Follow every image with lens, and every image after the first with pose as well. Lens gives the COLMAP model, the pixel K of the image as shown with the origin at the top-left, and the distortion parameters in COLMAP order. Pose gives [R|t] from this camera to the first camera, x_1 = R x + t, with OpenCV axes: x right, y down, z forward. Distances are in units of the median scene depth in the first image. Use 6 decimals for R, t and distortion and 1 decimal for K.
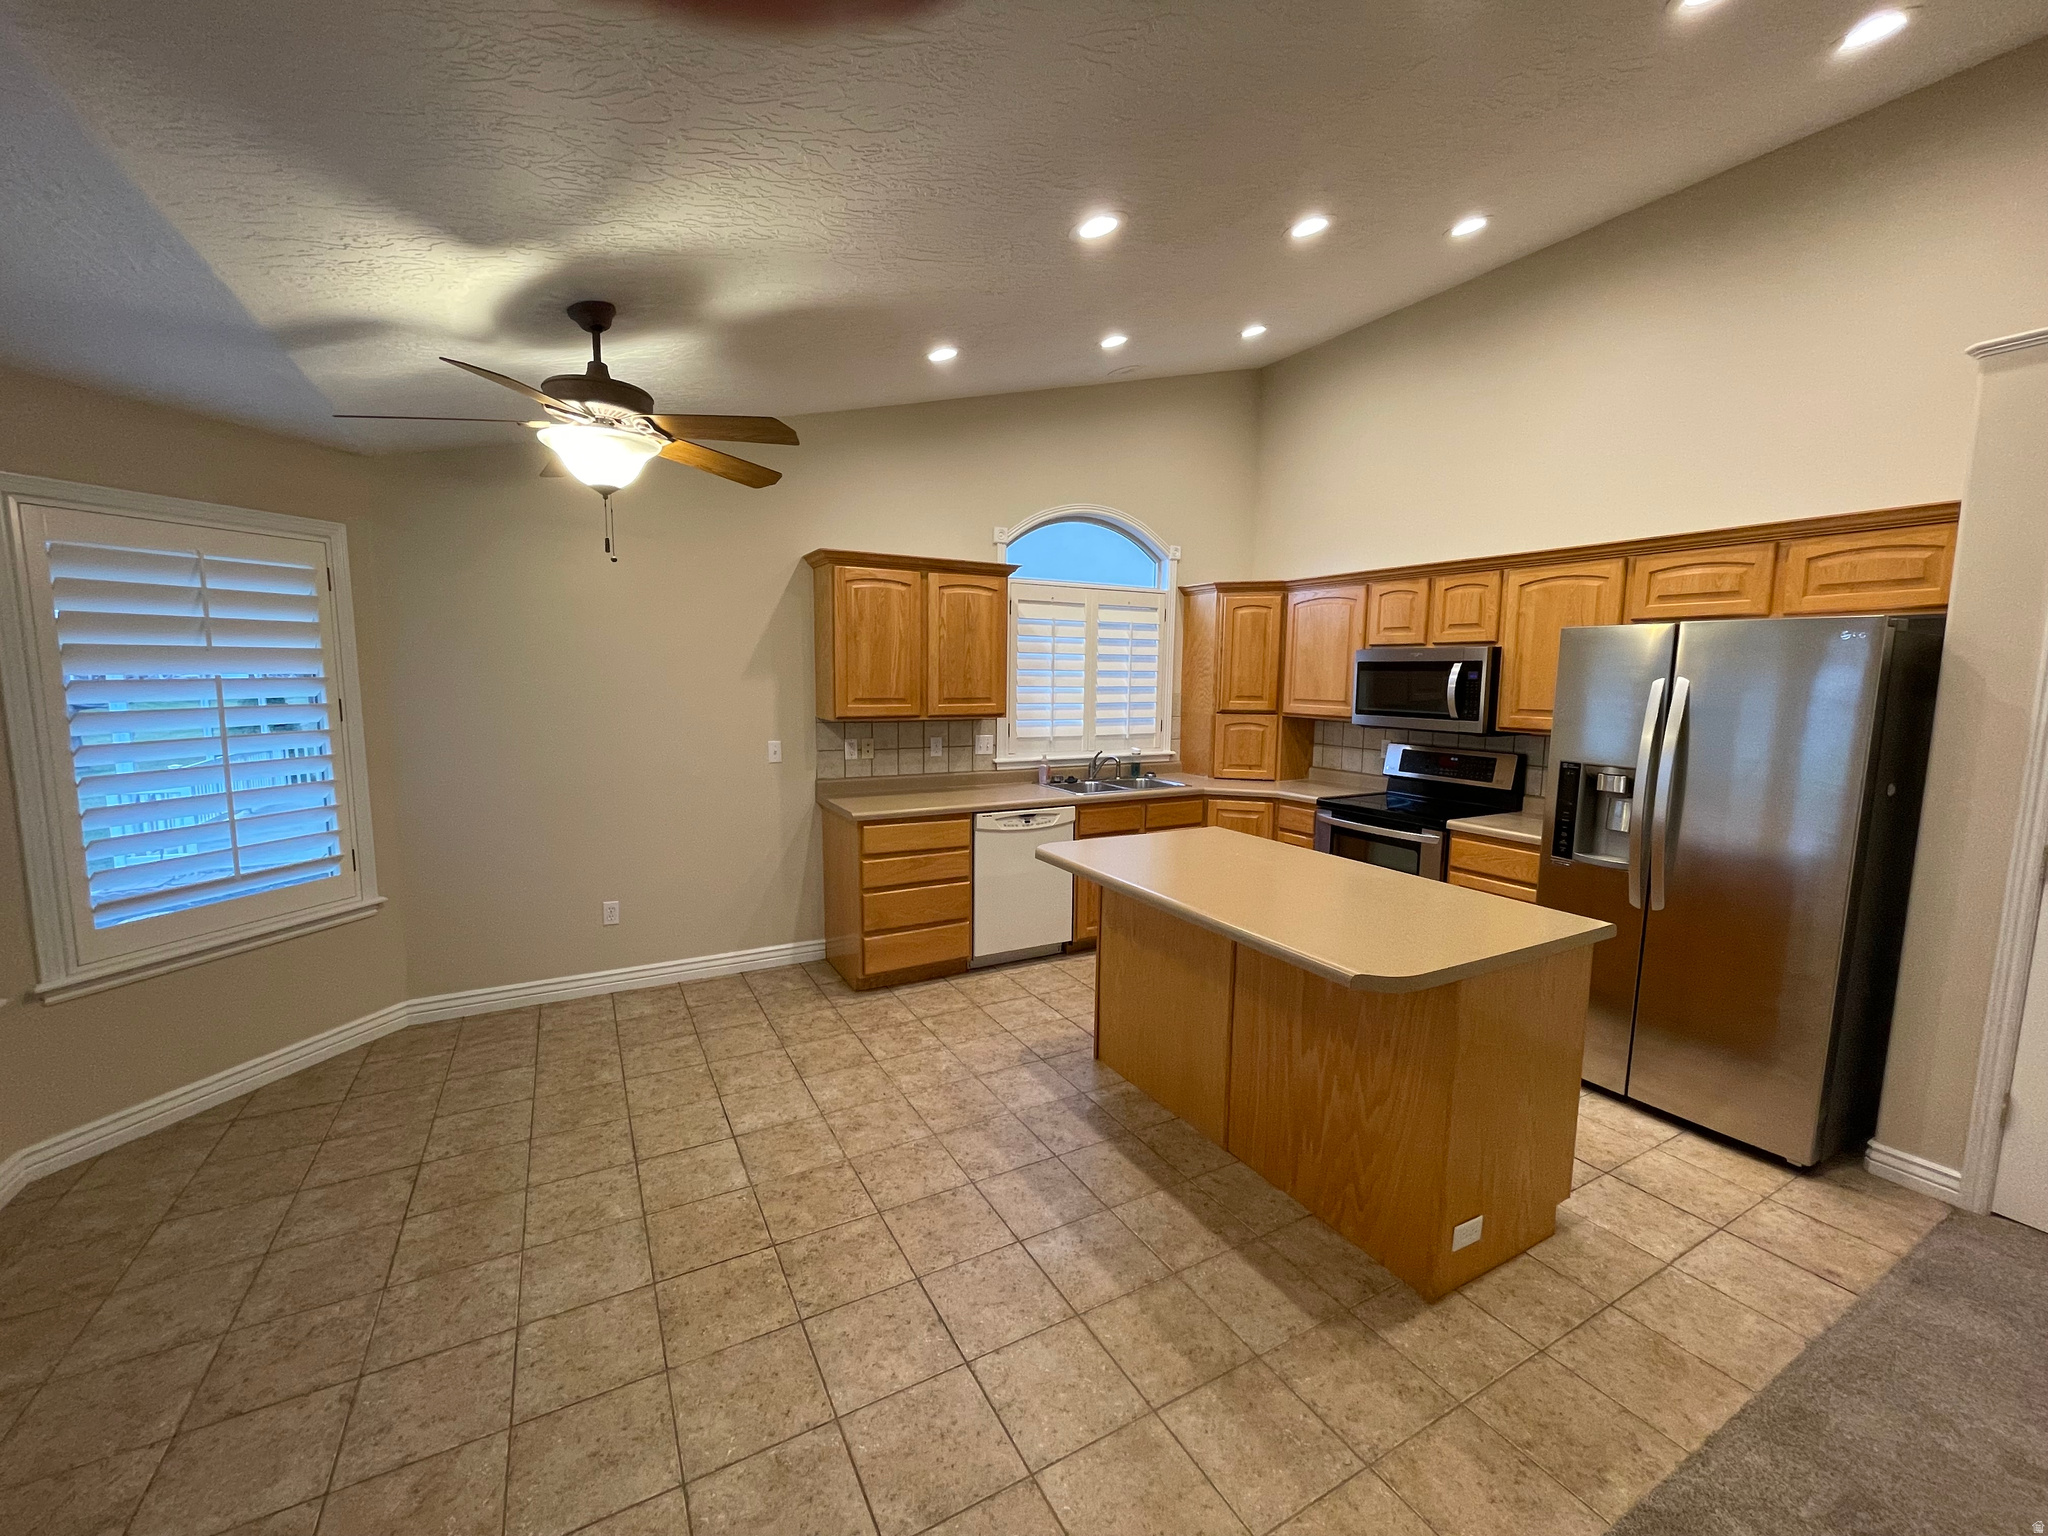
lens RADIAL K [[825.4, 0, 1018.0], [0, 825.4, 766.1], [0, 0, 1]] dist [-0.002915, 0.000377]
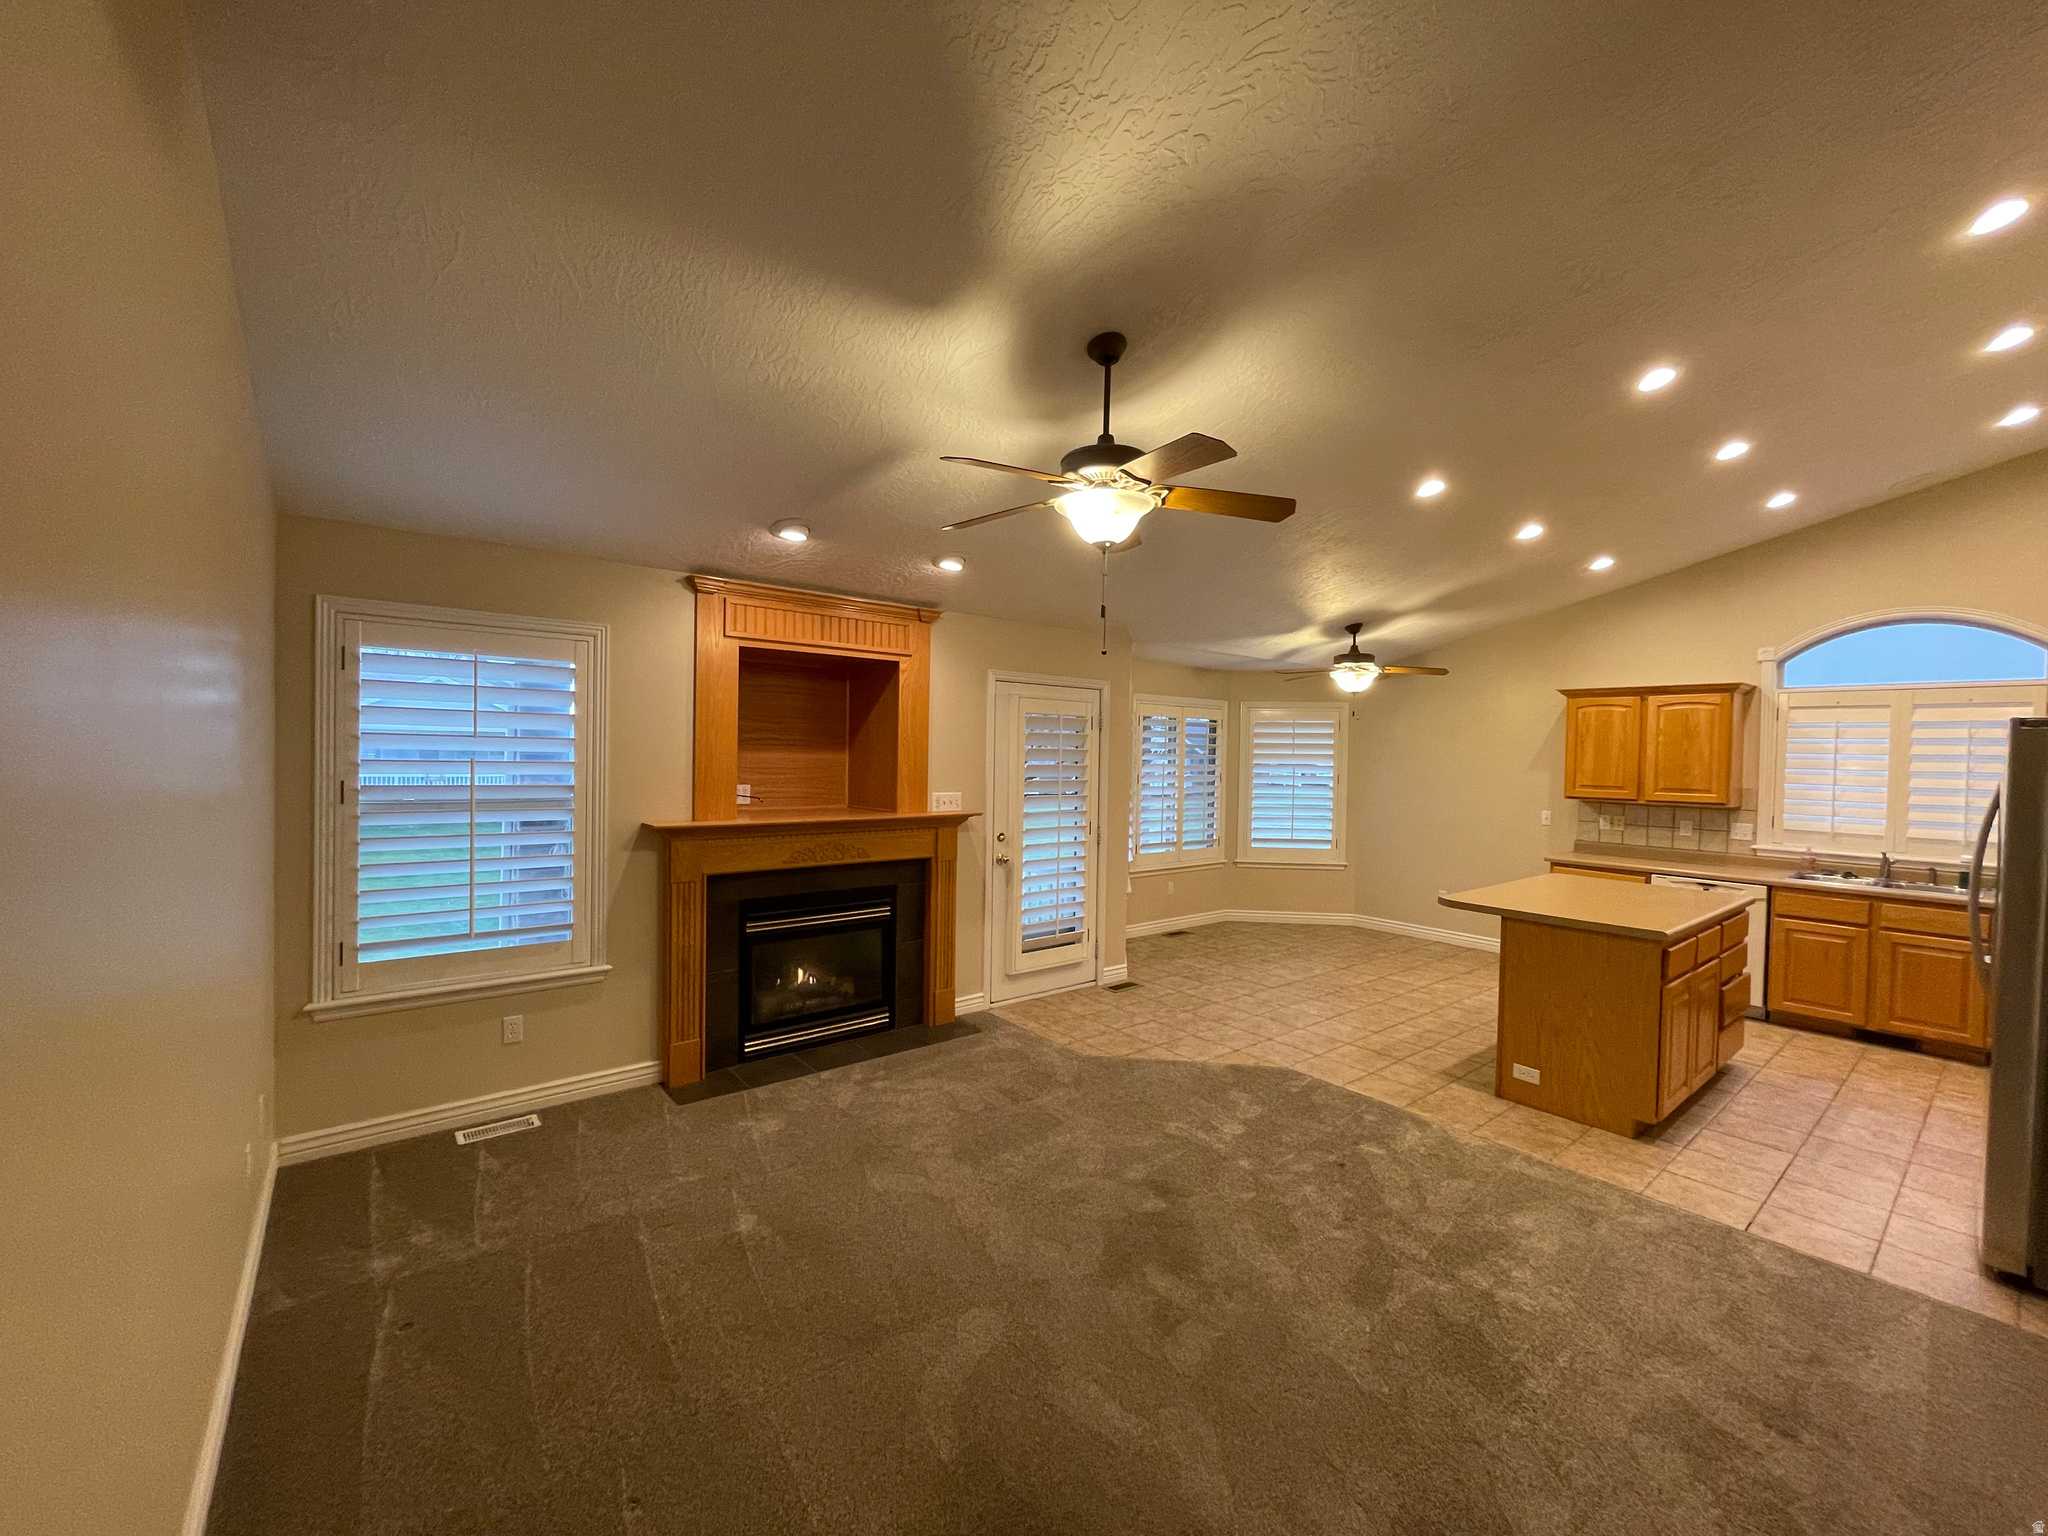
lens RADIAL K [[825.4, 0, 1018.2], [0, 825.4, 768.3], [0, 0, 1]] dist [-0.002915, 0.000377]
pose [[0.169935, 0.014431, -0.985350, 1.455967], [-0.128576, 0.991670, -0.007651, 0.040590], [0.977031, 0.127992, 0.170375, -0.330852]]
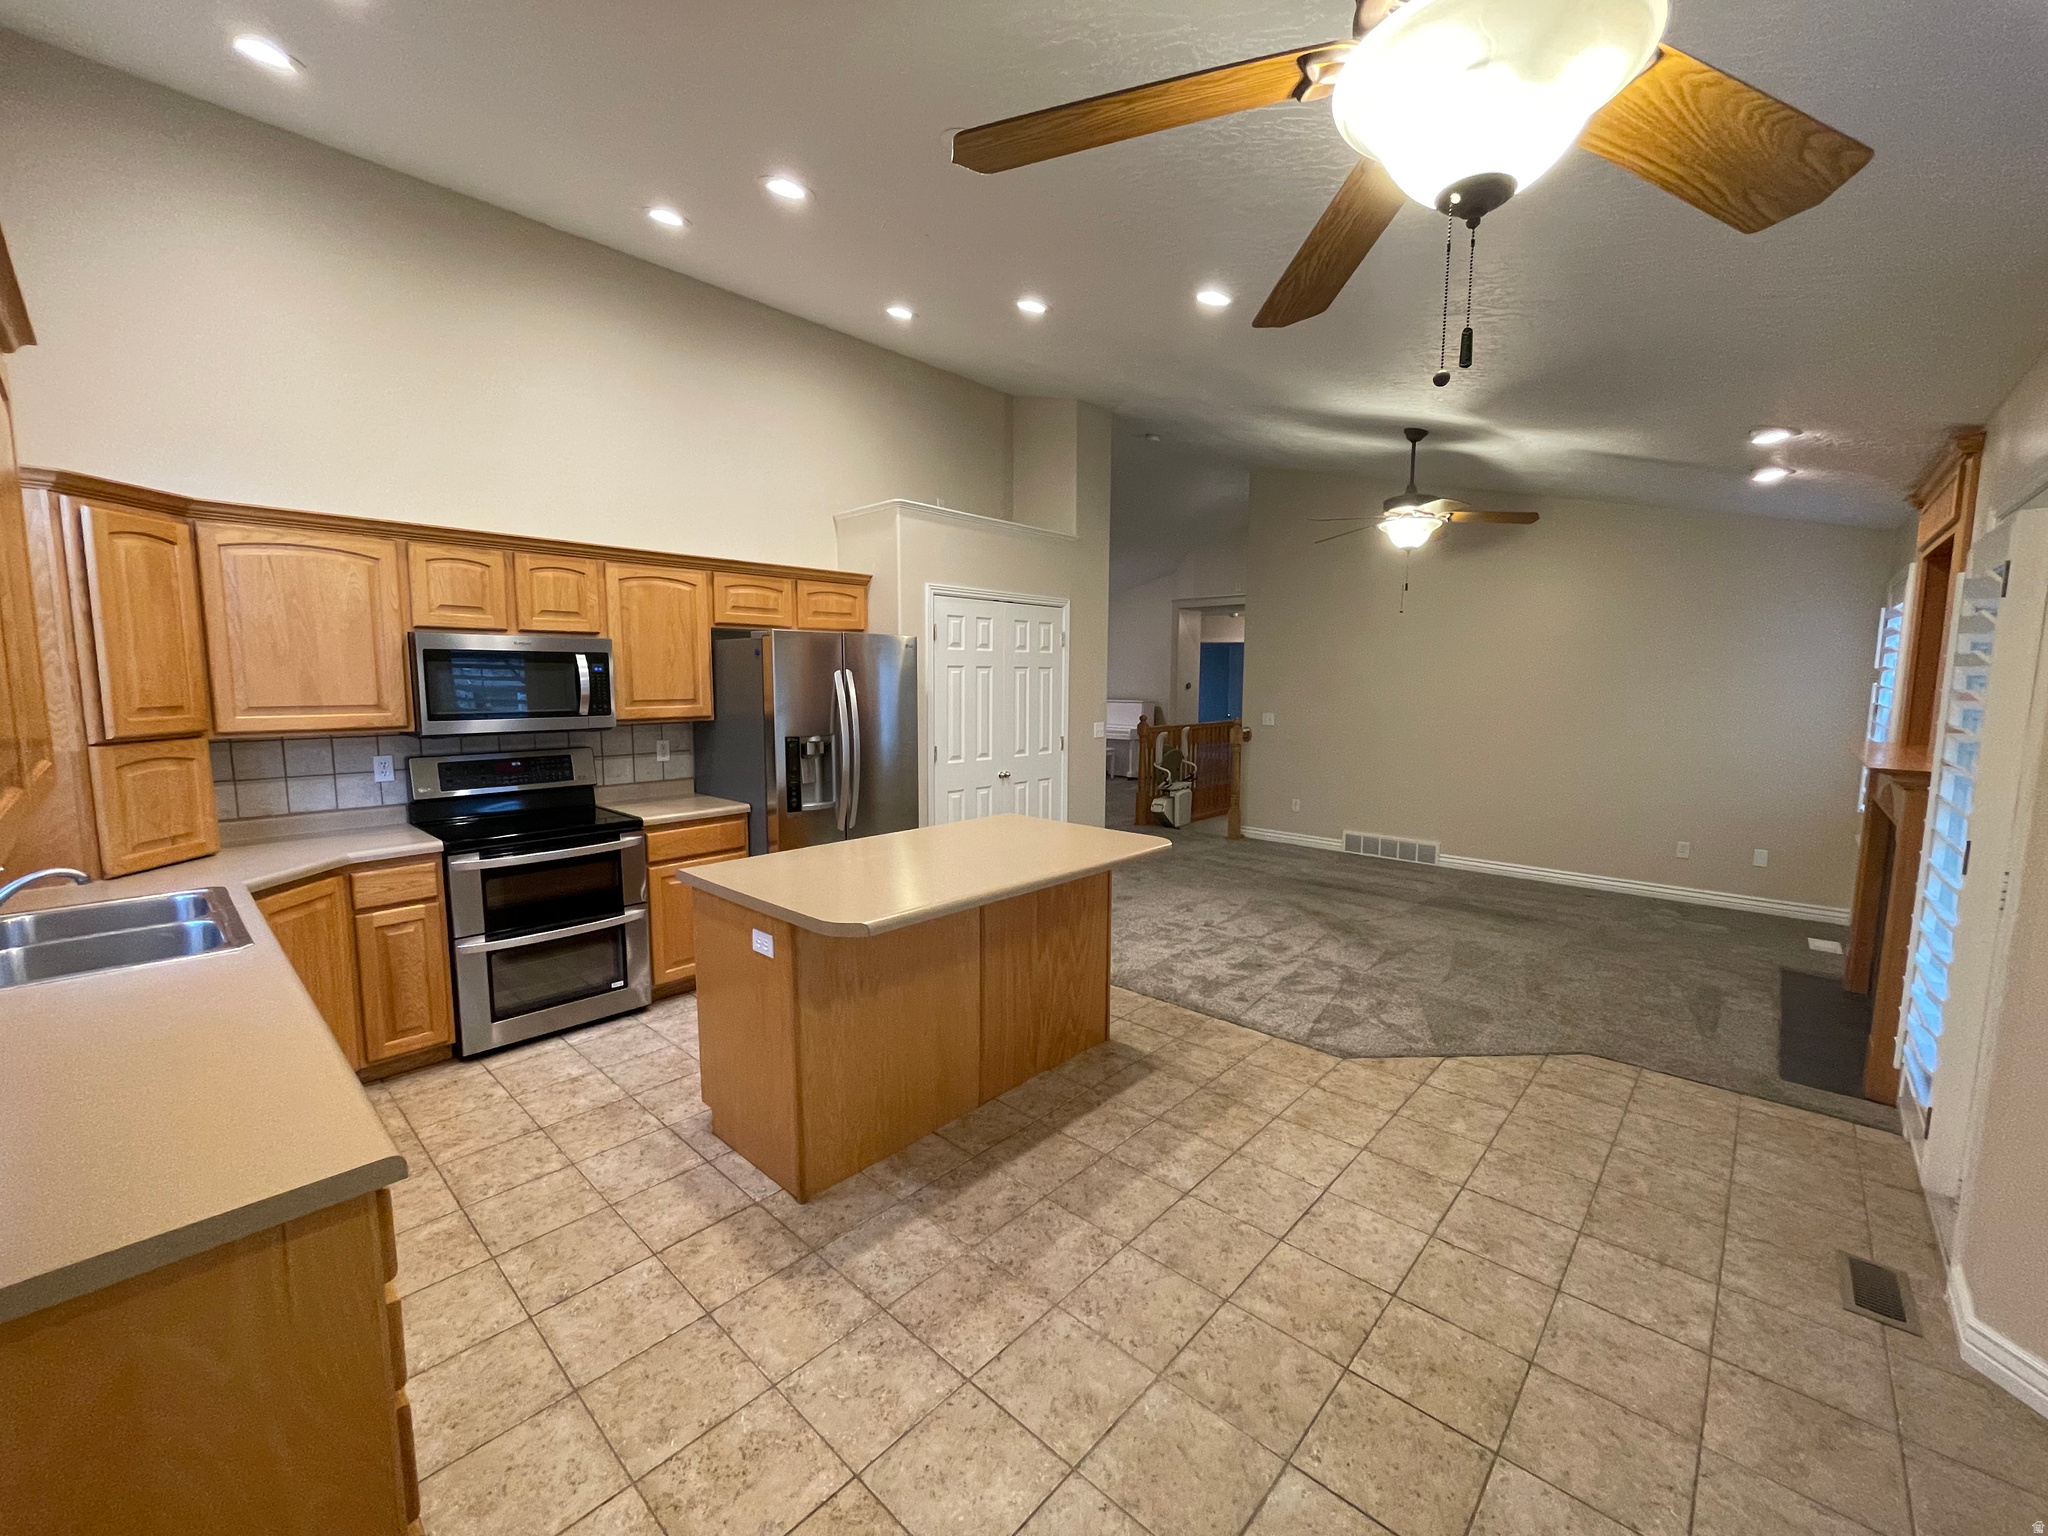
lens RADIAL K [[825.4, 0, 1021.1], [0, 825.4, 767.0], [0, 0, 1]] dist [-0.002915, 0.000377]
pose [[-0.318293, -0.117308, 0.940706, -0.655355], [0.100140, 0.982602, 0.156416, -0.124347], [-0.942688, 0.143989, -0.301008, 1.073922]]
